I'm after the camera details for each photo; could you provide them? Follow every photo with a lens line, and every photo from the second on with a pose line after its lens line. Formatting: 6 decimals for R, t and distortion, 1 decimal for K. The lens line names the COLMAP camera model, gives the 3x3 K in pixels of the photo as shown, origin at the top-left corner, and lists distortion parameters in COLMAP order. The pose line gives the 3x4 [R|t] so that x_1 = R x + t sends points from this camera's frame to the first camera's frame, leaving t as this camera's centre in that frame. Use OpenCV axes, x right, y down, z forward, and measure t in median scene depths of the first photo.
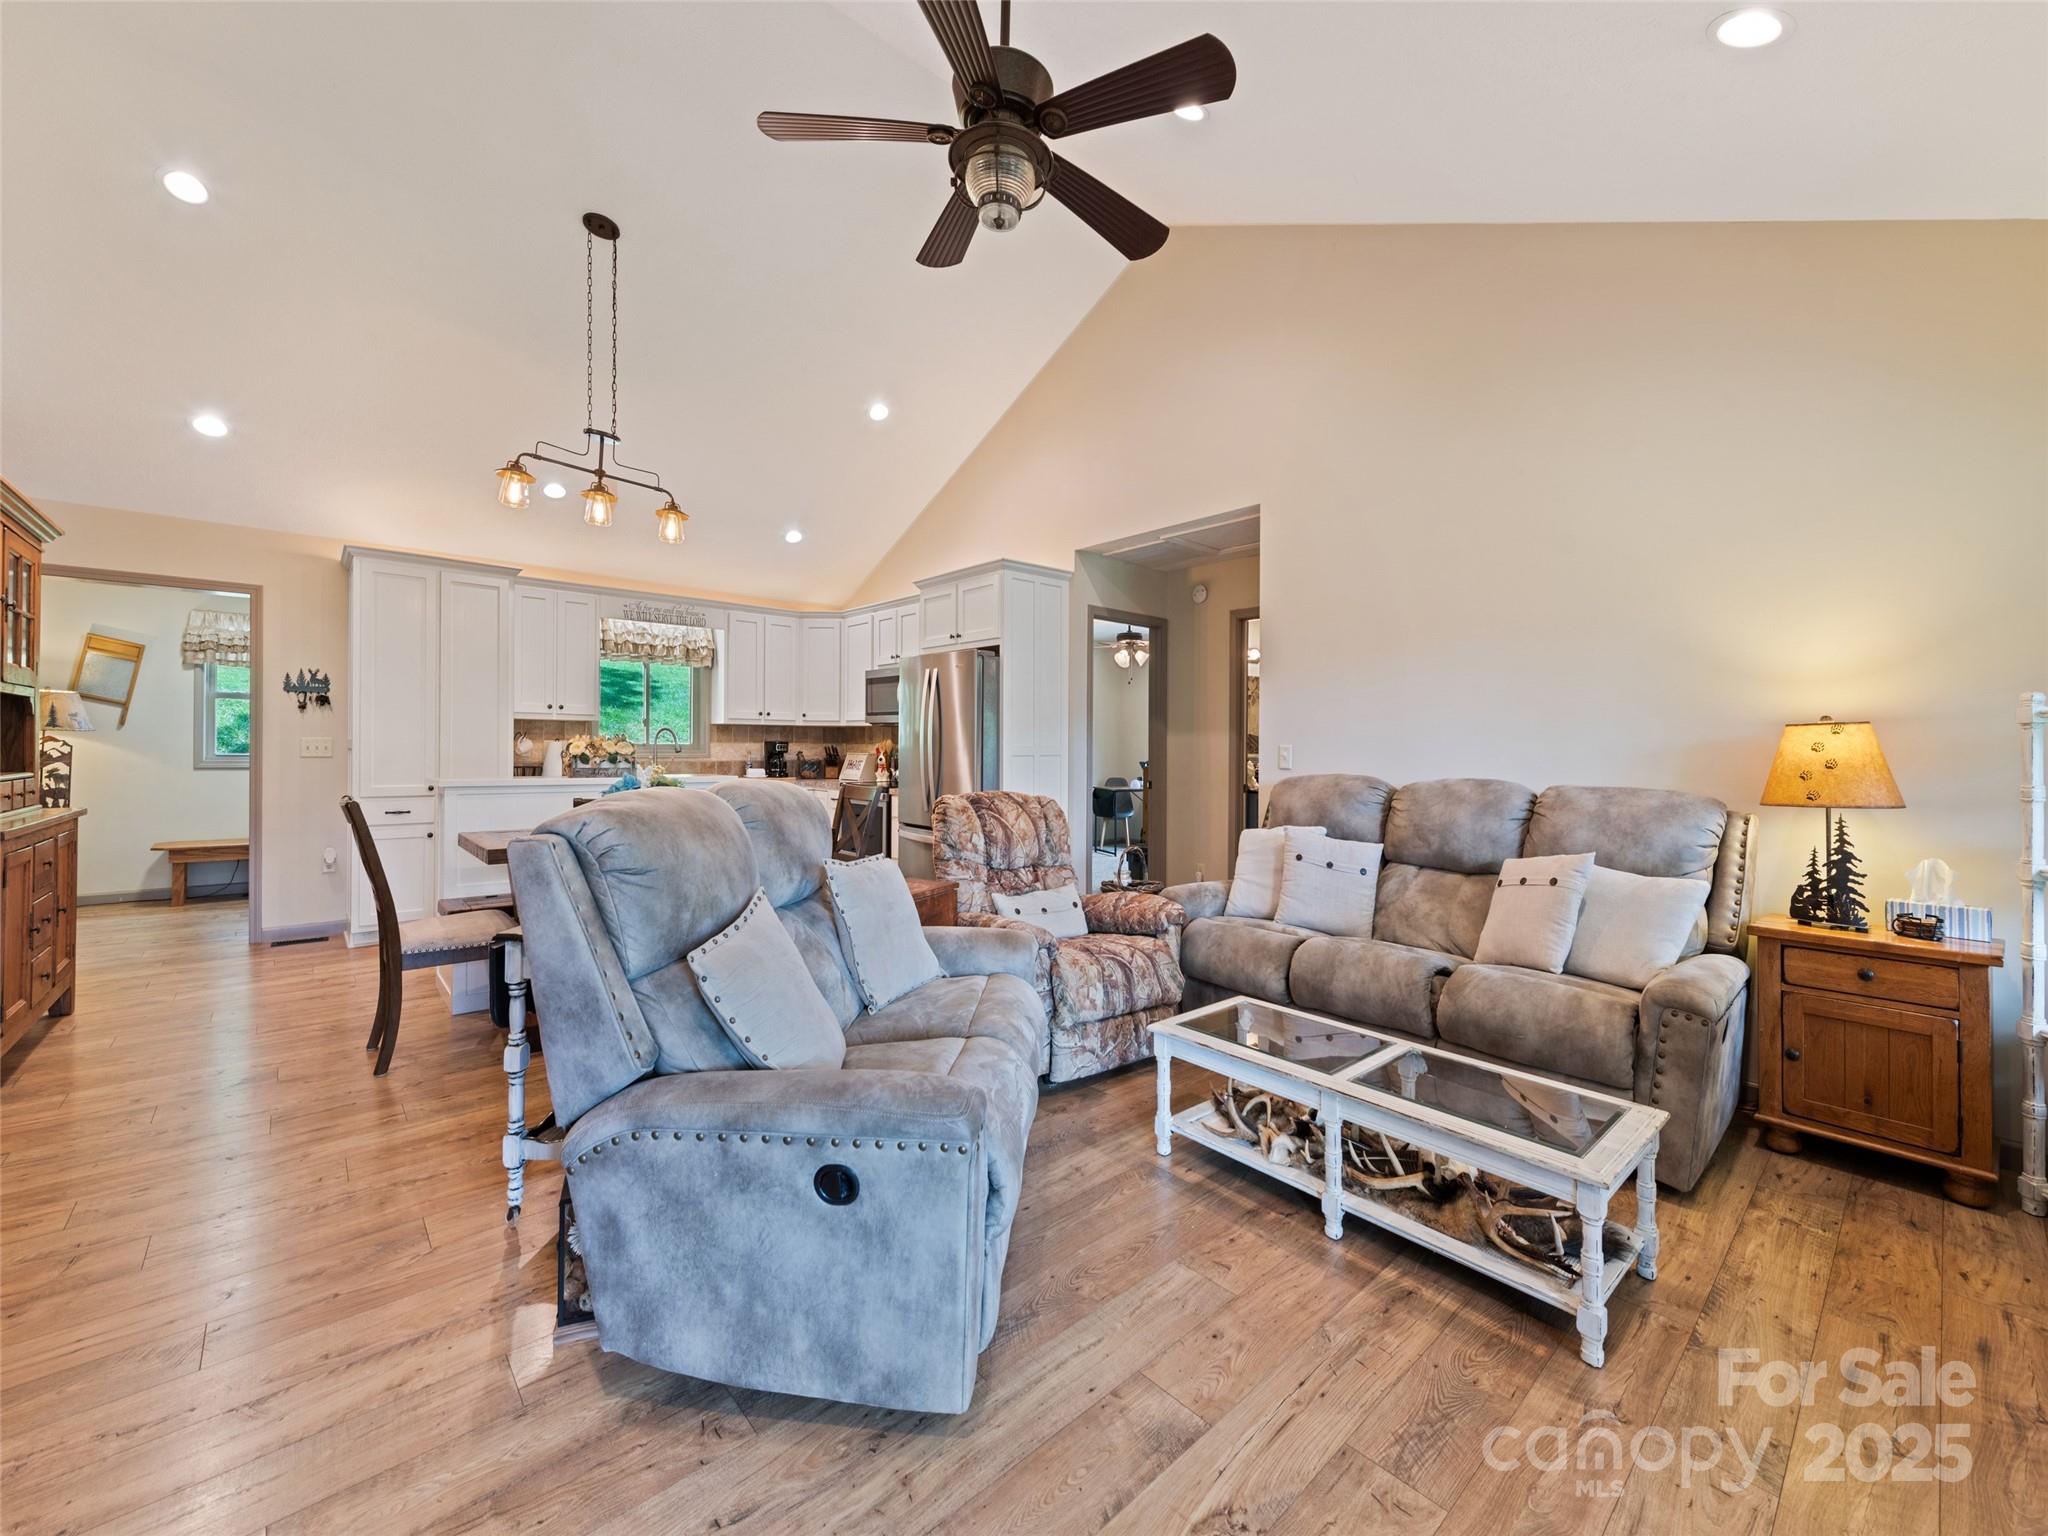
lens RADIAL K [[821.4, 0, 1034.3], [0, 821.4, 757.1], [0, 0, 1]] dist [0.010487, -0.003201]
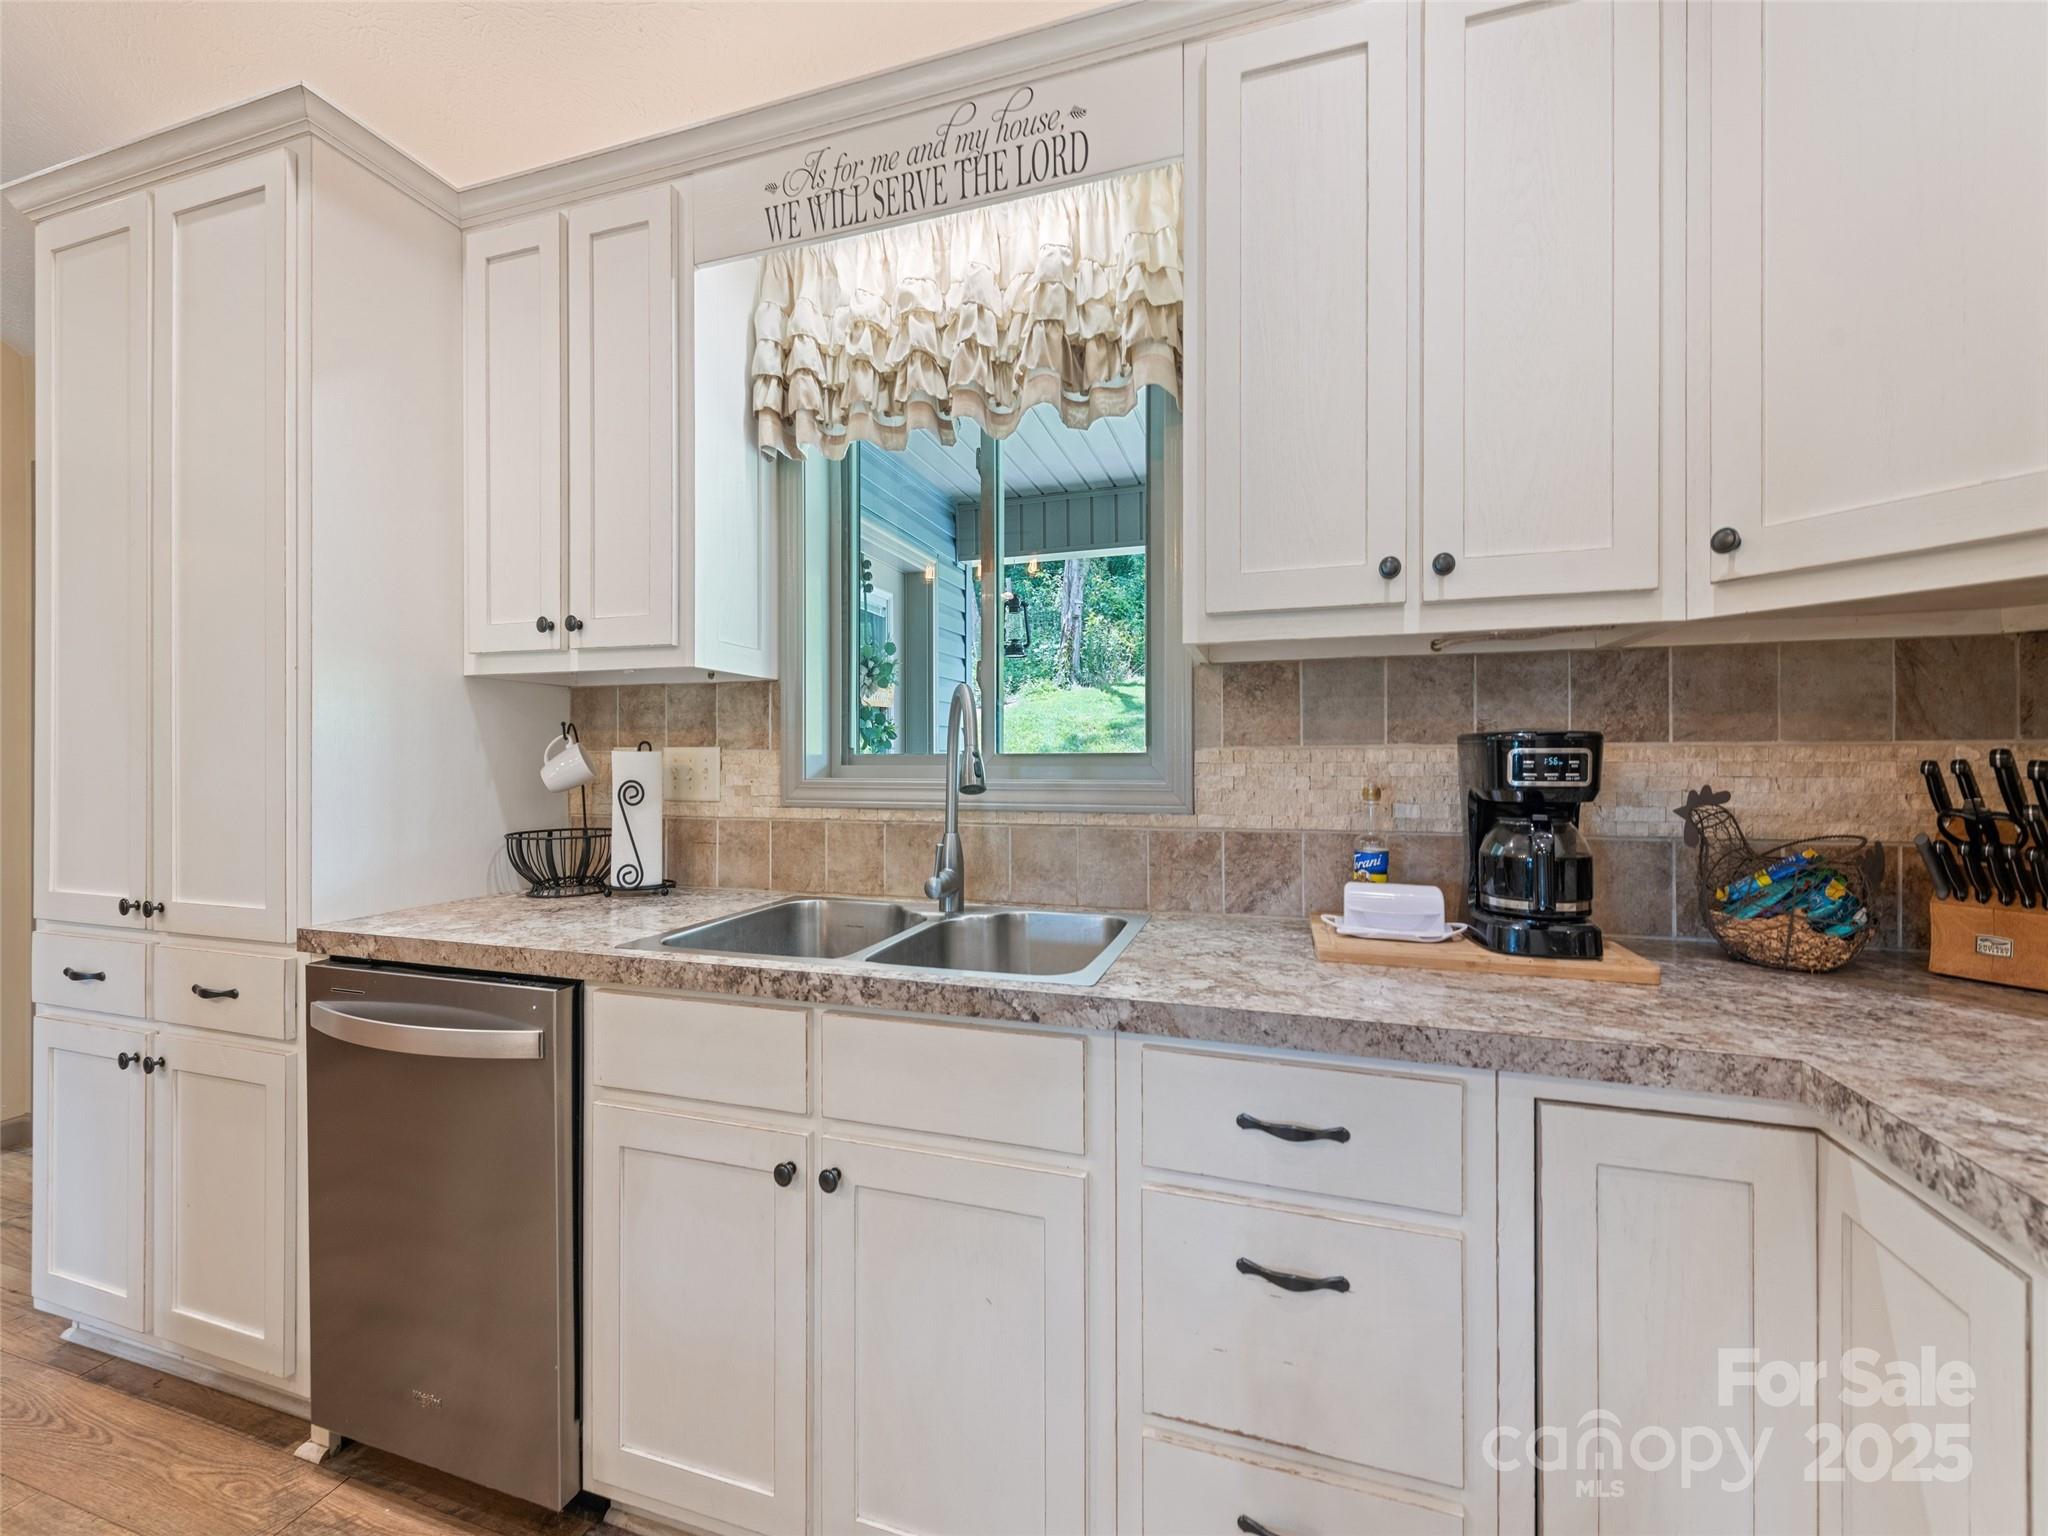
lens RADIAL K [[821.4, 0, 1021.7], [0, 821.4, 760.1], [0, 0, 1]] dist [0.010487, -0.003201]
pose [[0.507269, -0.008487, -0.861746, -0.257627], [-0.004409, 0.999913, -0.012443, -0.012374], [0.861776, 0.010112, 0.507188, 0.969088]]
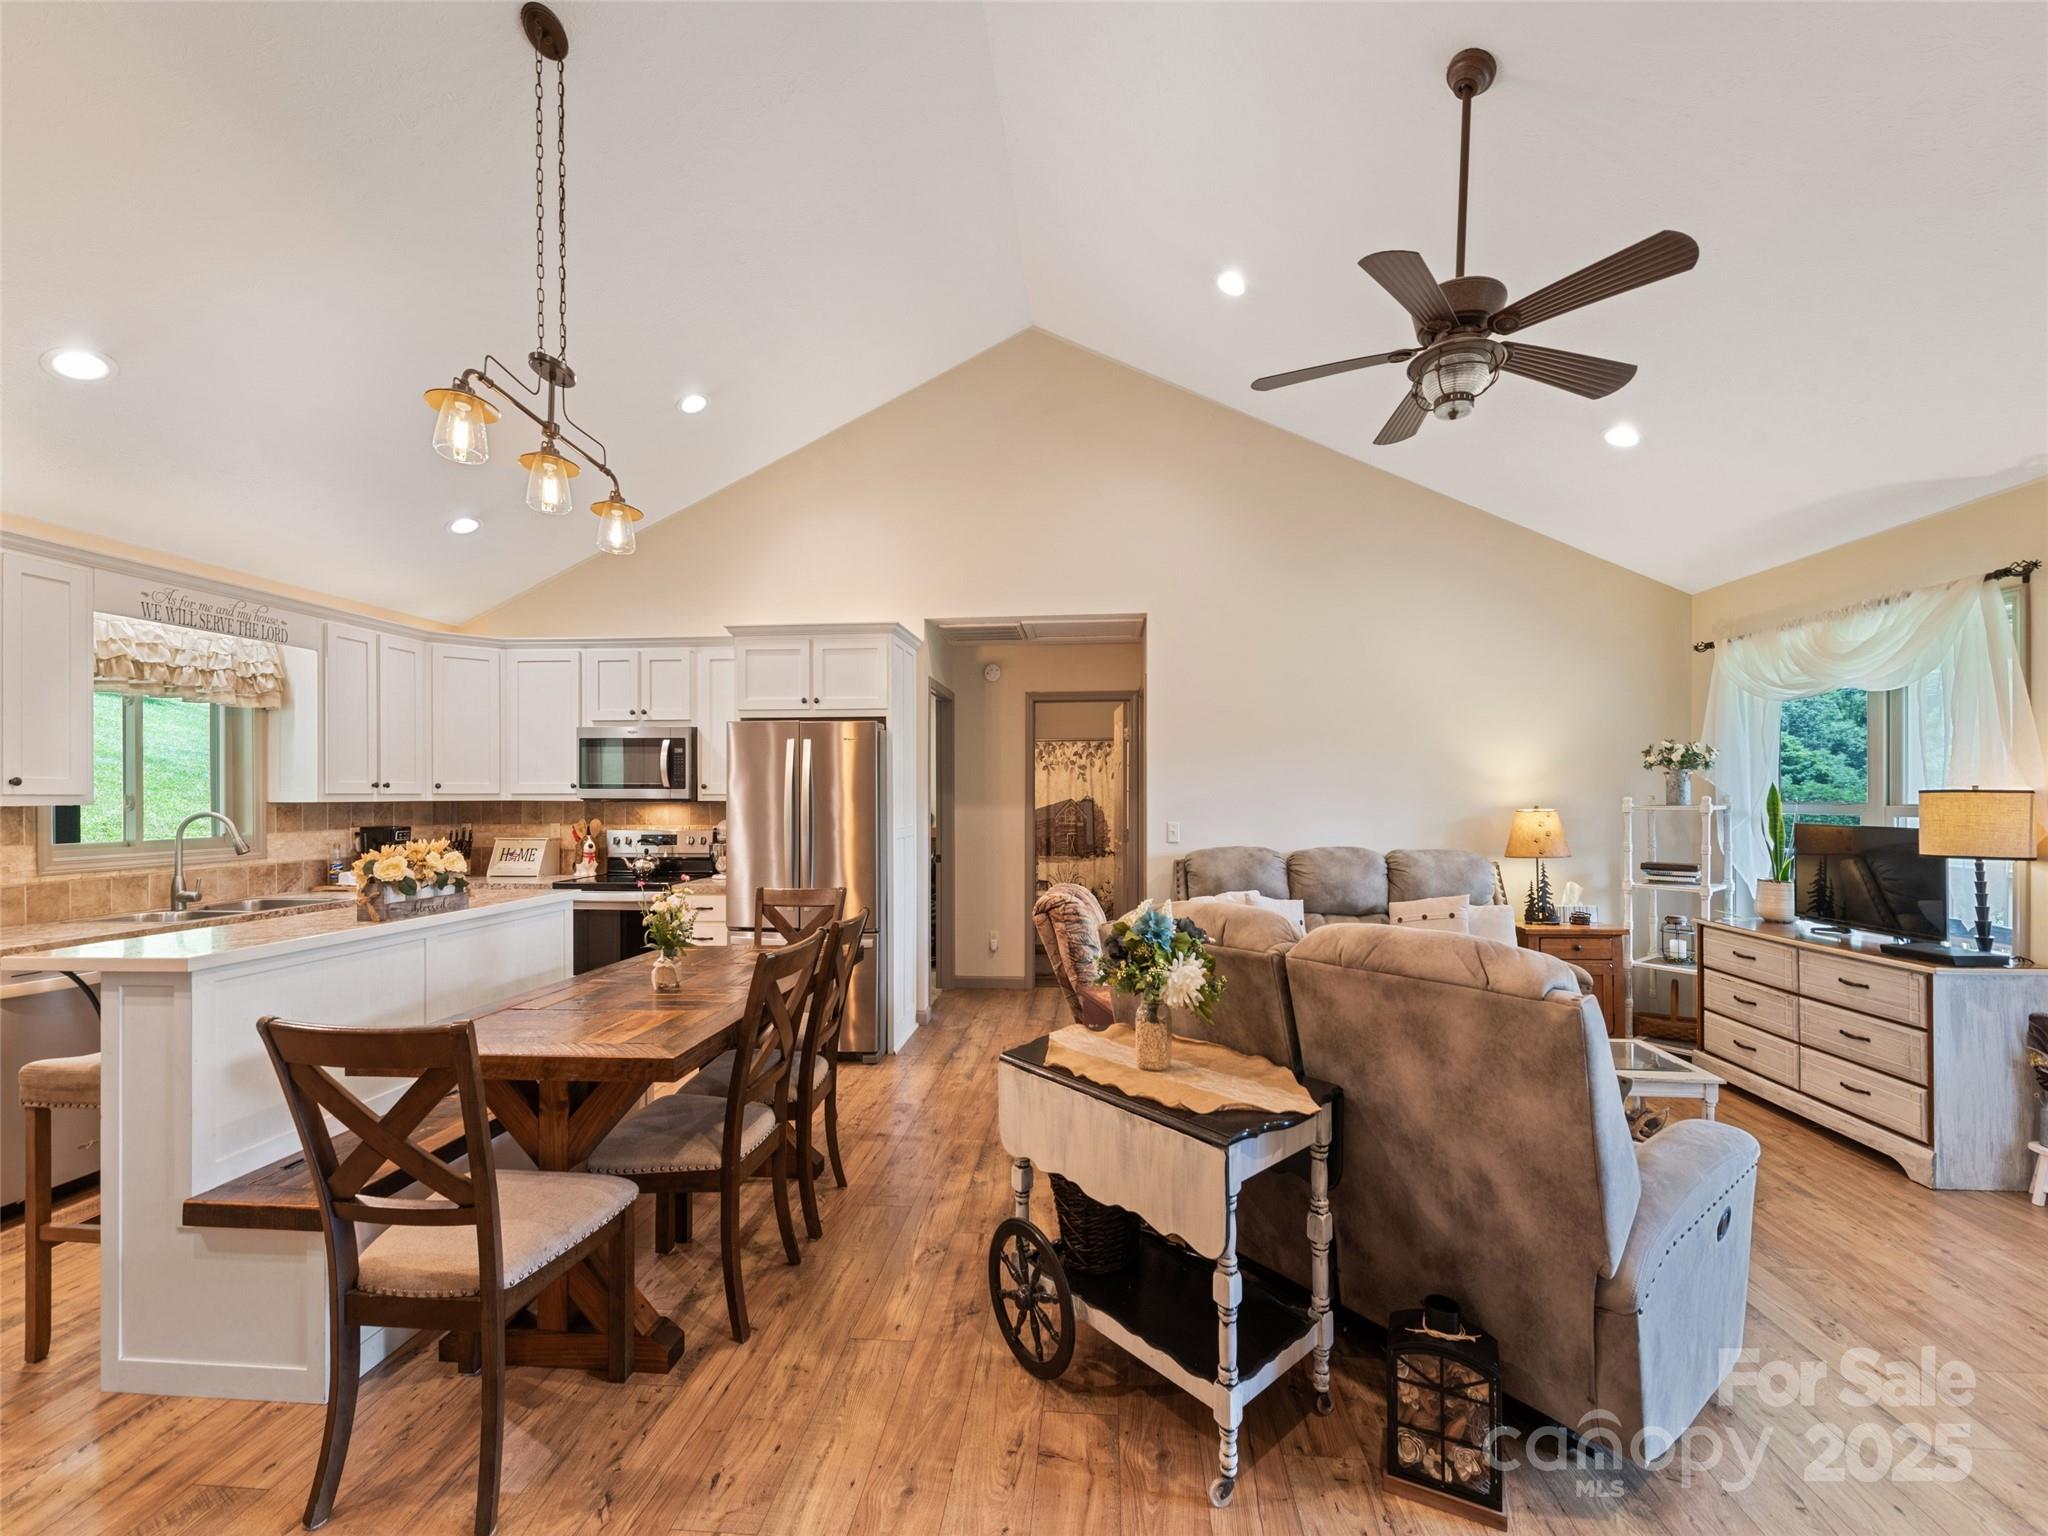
lens RADIAL K [[821.4, 0, 1037.9], [0, 821.4, 791.3], [0, 0, 1]] dist [0.010487, -0.003201]
pose [[0.727366, -0.008679, 0.686195, -0.456677], [0.018205, 0.999812, -0.006651, -0.039040], [-0.686008, 0.017330, 0.727388, 0.197154]]
